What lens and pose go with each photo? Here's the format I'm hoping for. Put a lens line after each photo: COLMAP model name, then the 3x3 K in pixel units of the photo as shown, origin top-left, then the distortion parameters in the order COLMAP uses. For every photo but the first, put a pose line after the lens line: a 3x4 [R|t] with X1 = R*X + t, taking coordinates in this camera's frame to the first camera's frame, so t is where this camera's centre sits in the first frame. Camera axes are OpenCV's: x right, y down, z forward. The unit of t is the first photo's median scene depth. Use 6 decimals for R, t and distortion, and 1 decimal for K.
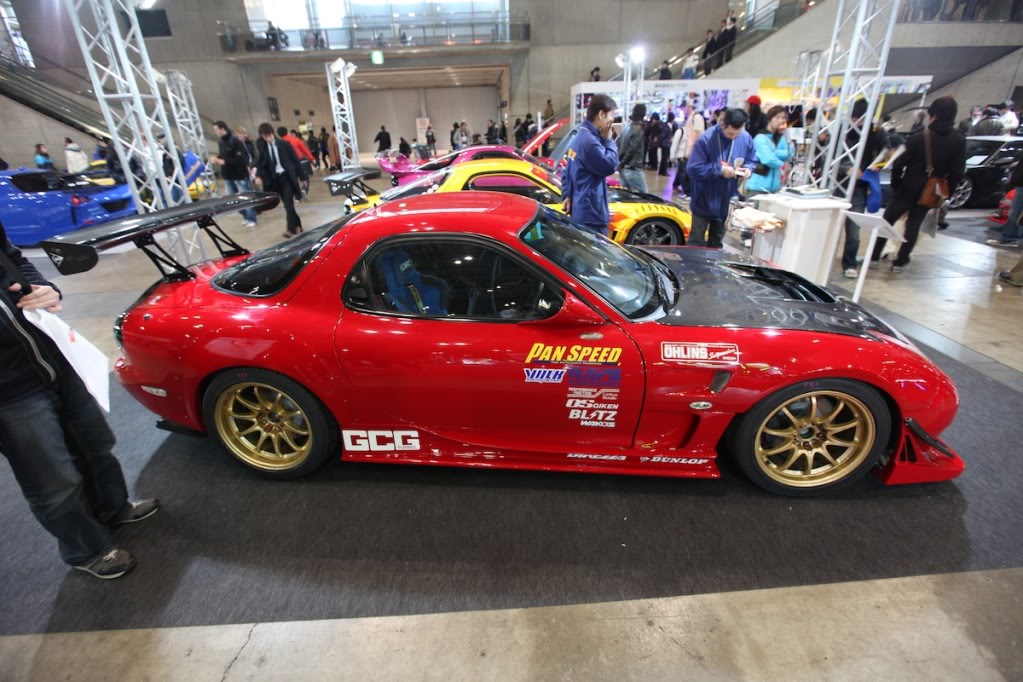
lens RADIAL K [[477.4, 0, 511.5], [0, 477.4, 341.0], [0, 0, 1]] dist [-0.000602, -0.000090]
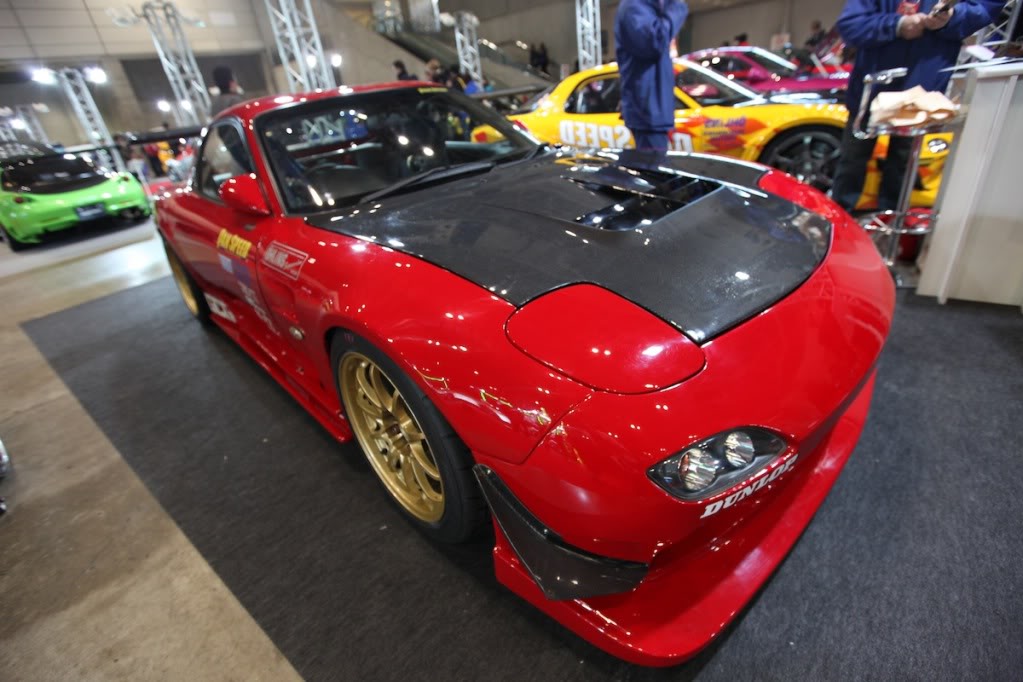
lens RADIAL K [[477.4, 0, 511.5], [0, 477.4, 341.0], [0, 0, 1]] dist [-0.000602, -0.000090]
pose [[0.733304, 0.253315, -0.630950, 0.865628], [-0.189871, 0.967379, 0.167712, -0.033903], [0.652851, -0.003185, 0.757479, 0.502387]]
